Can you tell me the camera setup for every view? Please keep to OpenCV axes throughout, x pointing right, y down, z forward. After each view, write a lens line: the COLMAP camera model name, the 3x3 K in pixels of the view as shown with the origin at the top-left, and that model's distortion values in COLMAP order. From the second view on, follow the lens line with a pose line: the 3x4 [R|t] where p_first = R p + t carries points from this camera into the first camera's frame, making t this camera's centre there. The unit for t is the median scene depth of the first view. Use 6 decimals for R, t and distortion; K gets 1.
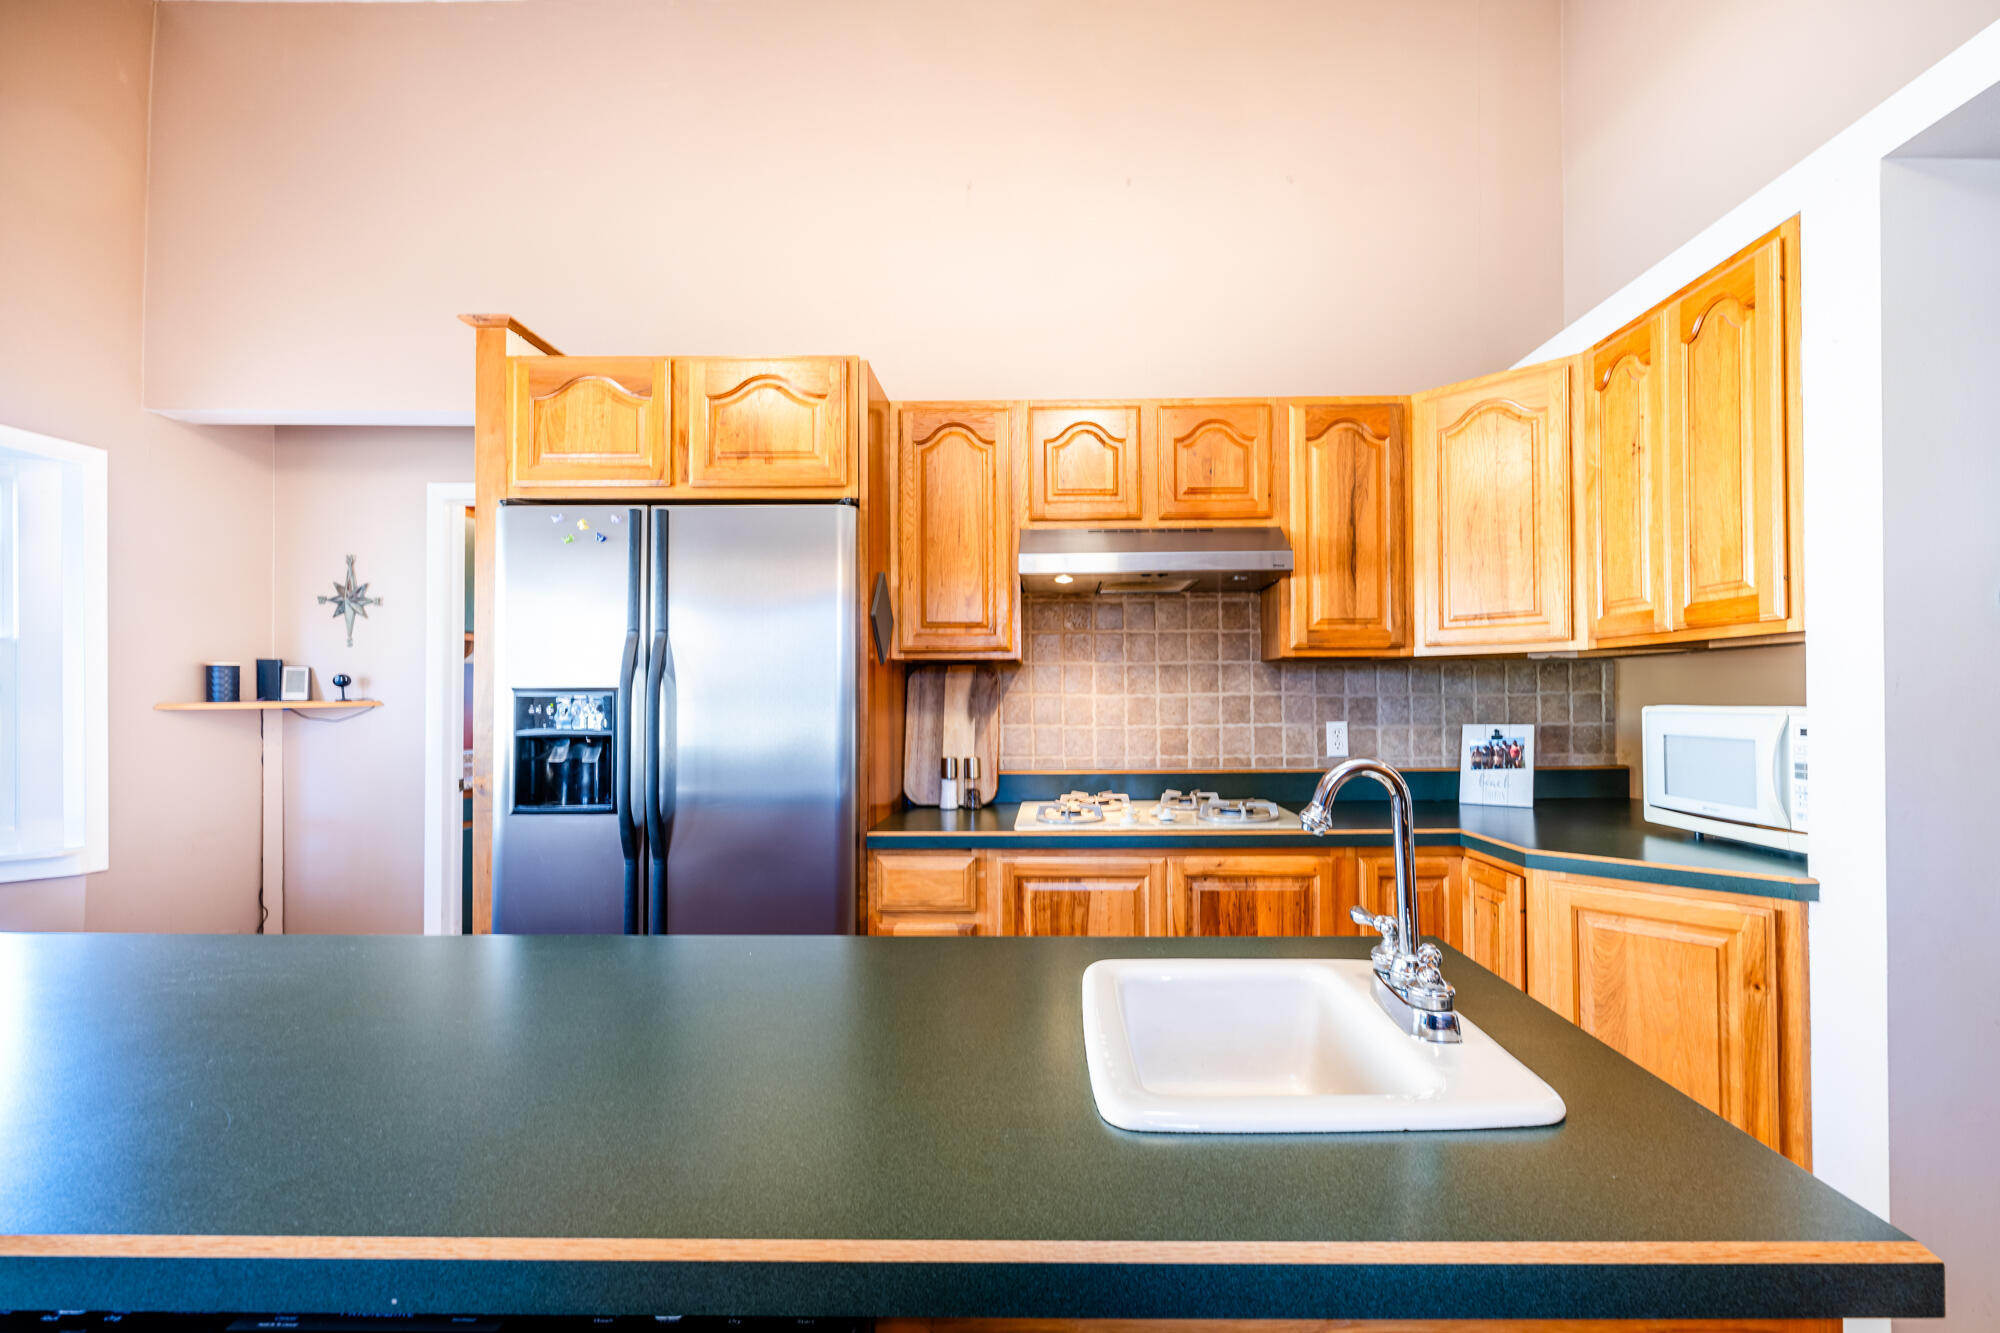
lens RADIAL K [[842.9, 0, 1043.6], [0, 842.9, 682.3], [0, 0, 1]] dist [-0.001646, -0.000127]
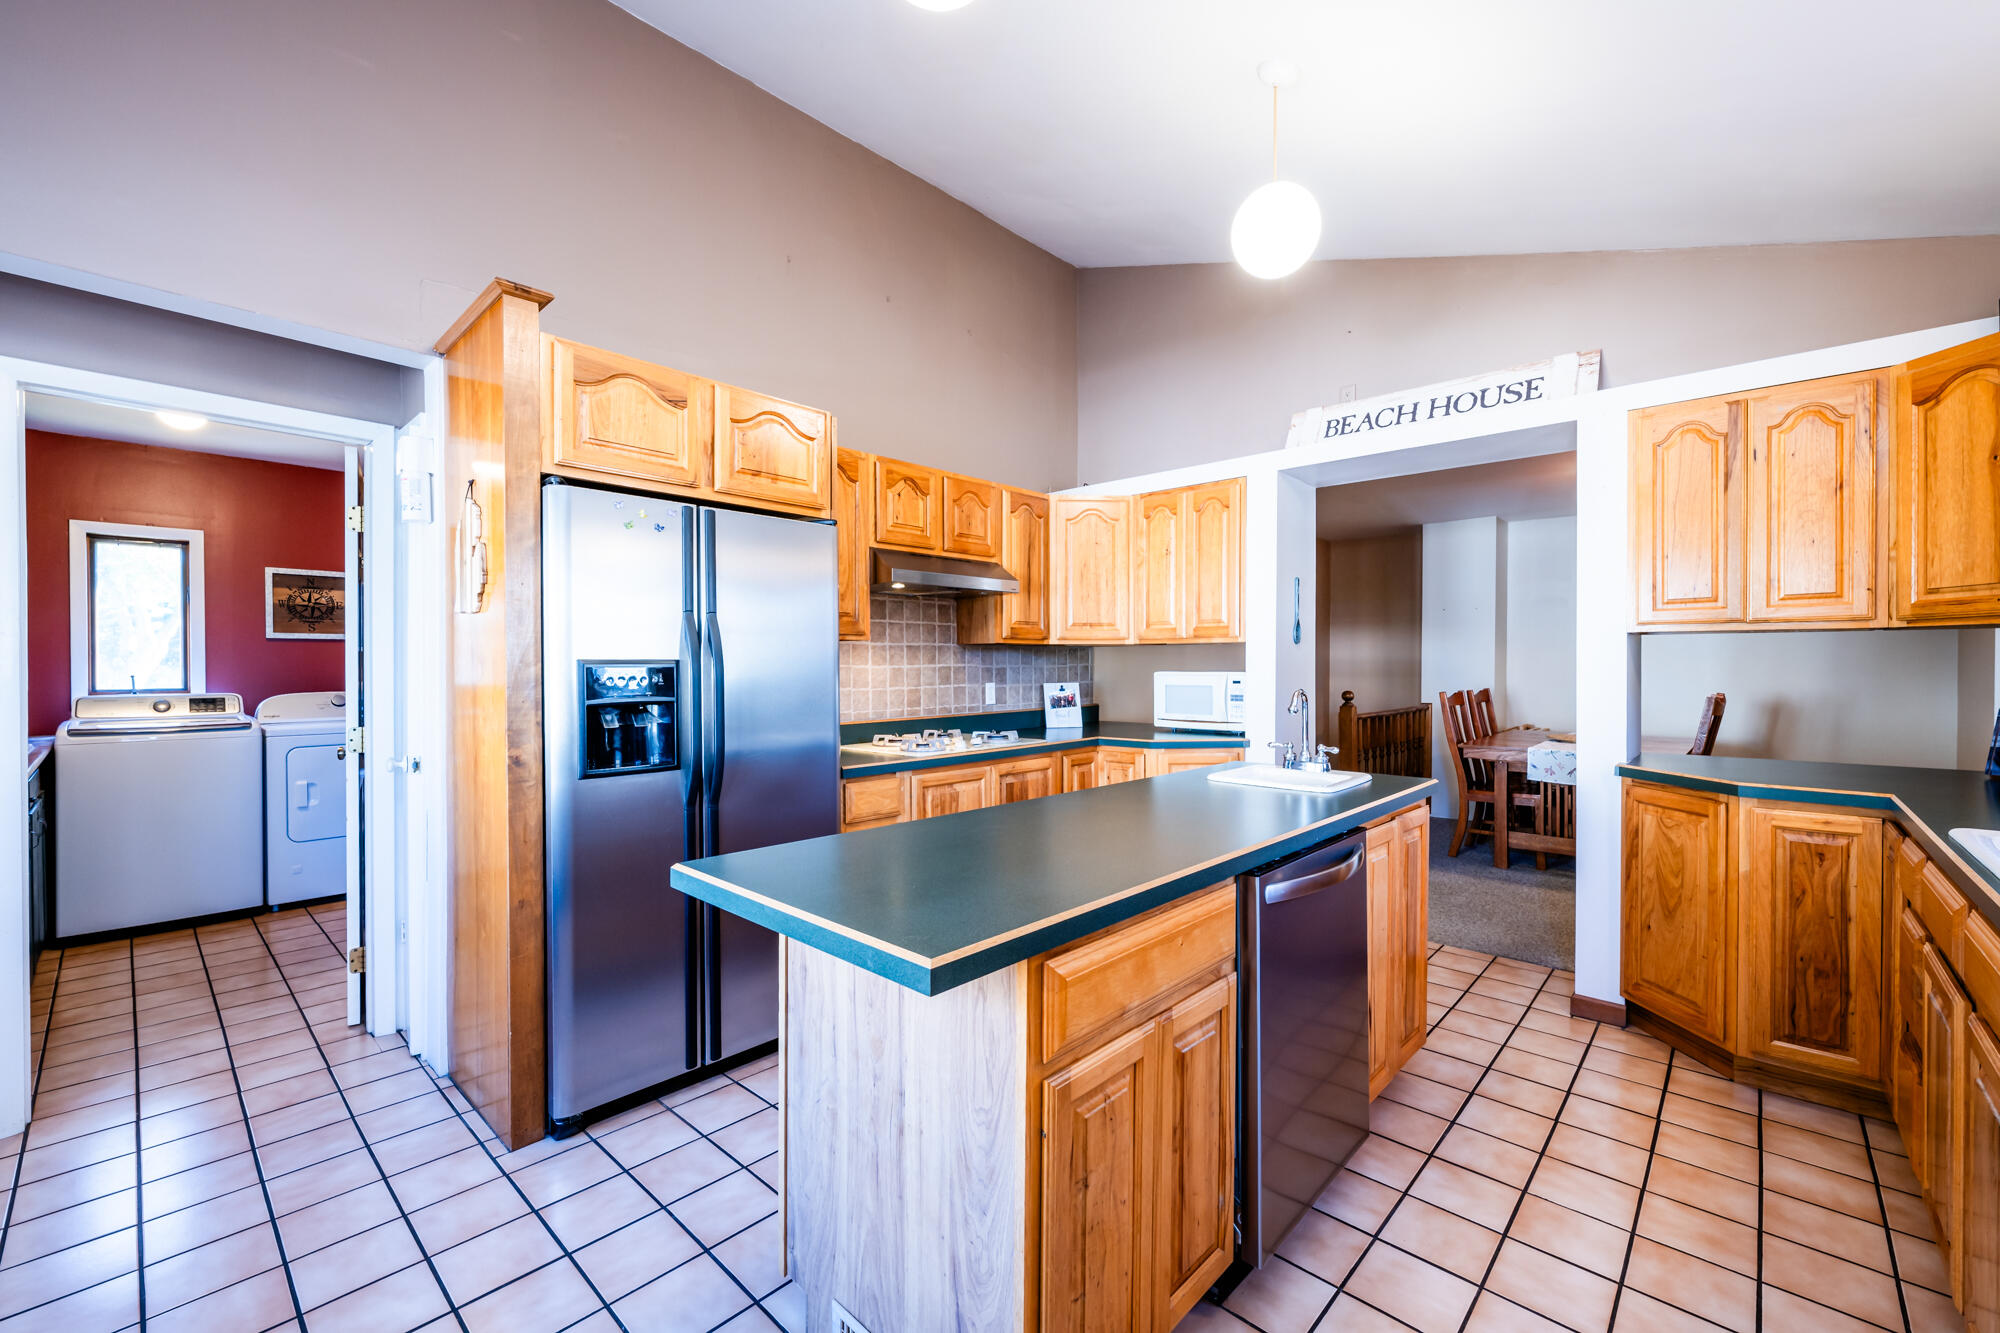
lens RADIAL K [[804.9, 0, 1000.0], [0, 804.9, 666.5], [0, 0, 1]] dist [0.001489, 0.000210]
pose [[0.678309, 0.000616, 0.734776, -0.984006], [-0.014298, 0.999821, 0.012361, -0.004752], [-0.734637, -0.018890, 0.678197, -0.072809]]
